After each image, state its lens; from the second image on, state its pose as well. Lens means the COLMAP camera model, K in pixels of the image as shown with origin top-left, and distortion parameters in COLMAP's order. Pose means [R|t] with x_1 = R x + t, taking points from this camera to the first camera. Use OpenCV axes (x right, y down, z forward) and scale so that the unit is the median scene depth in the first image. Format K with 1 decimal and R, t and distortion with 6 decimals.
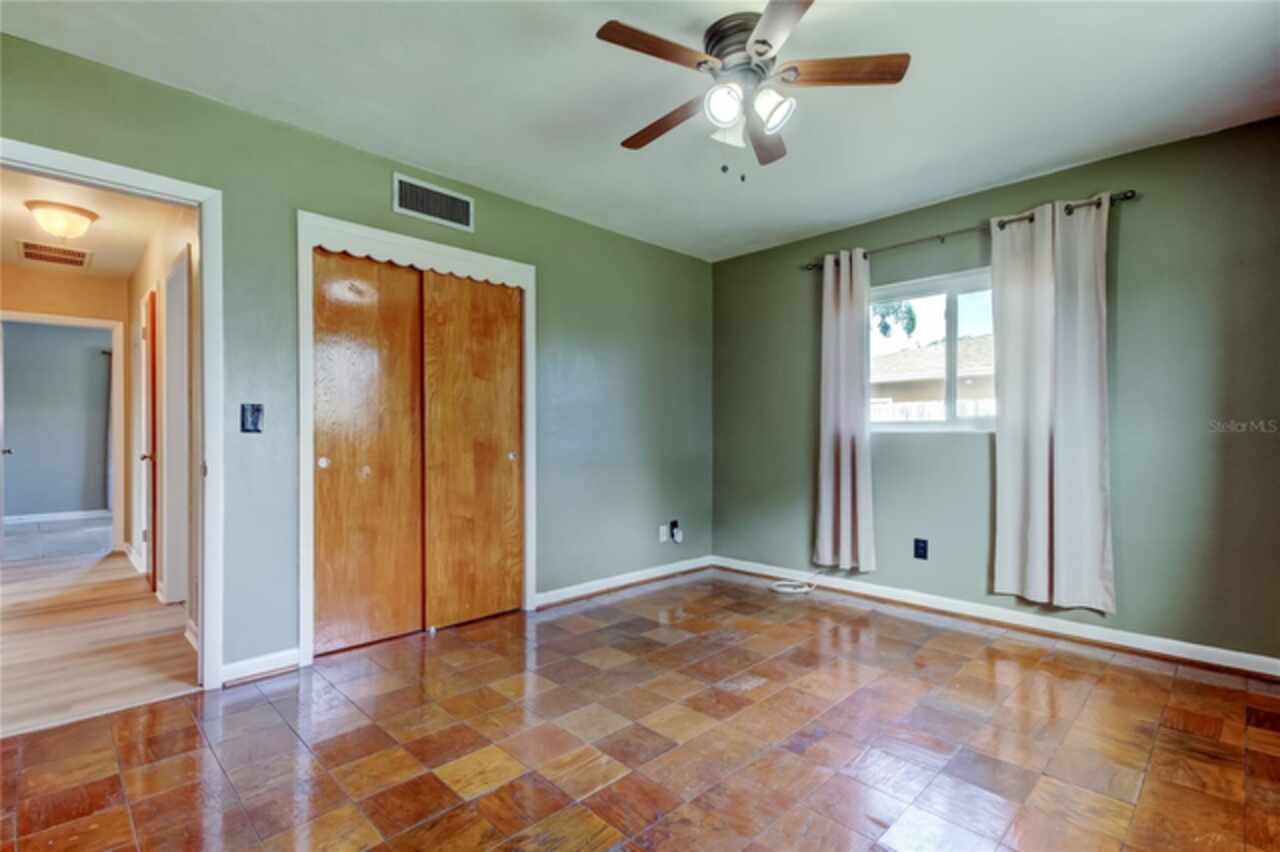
lens RADIAL K [[599.3, 0, 648.7], [0, 599.3, 432.1], [0, 0, 1]] dist [0.021964, -0.005513]
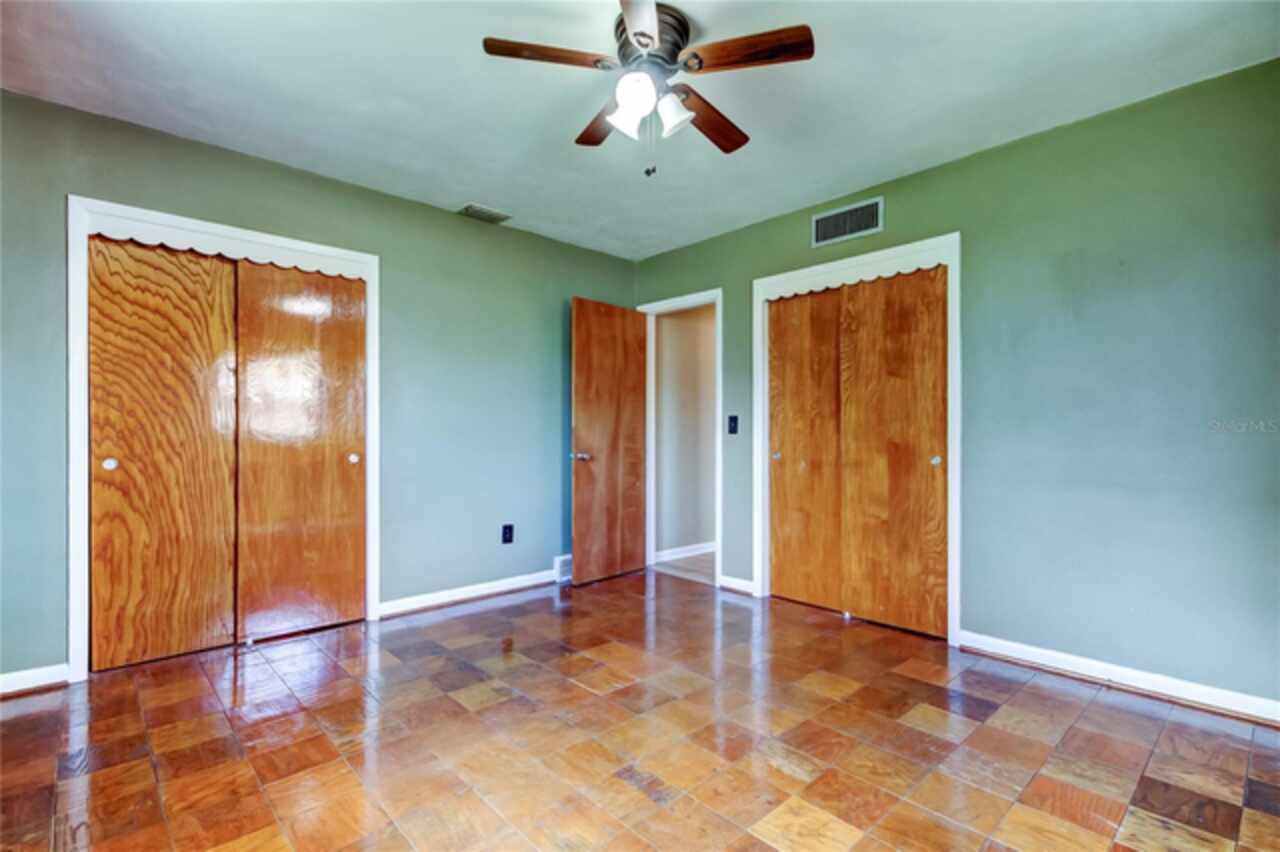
lens RADIAL K [[599.3, 0, 646.2], [0, 599.3, 432.1], [0, 0, 1]] dist [0.021964, -0.005513]
pose [[-0.037522, -0.007217, -0.999270, 0.714749], [-0.001460, 0.999973, -0.007167, 0.006844], [0.999295, 0.001190, -0.037531, 0.655257]]
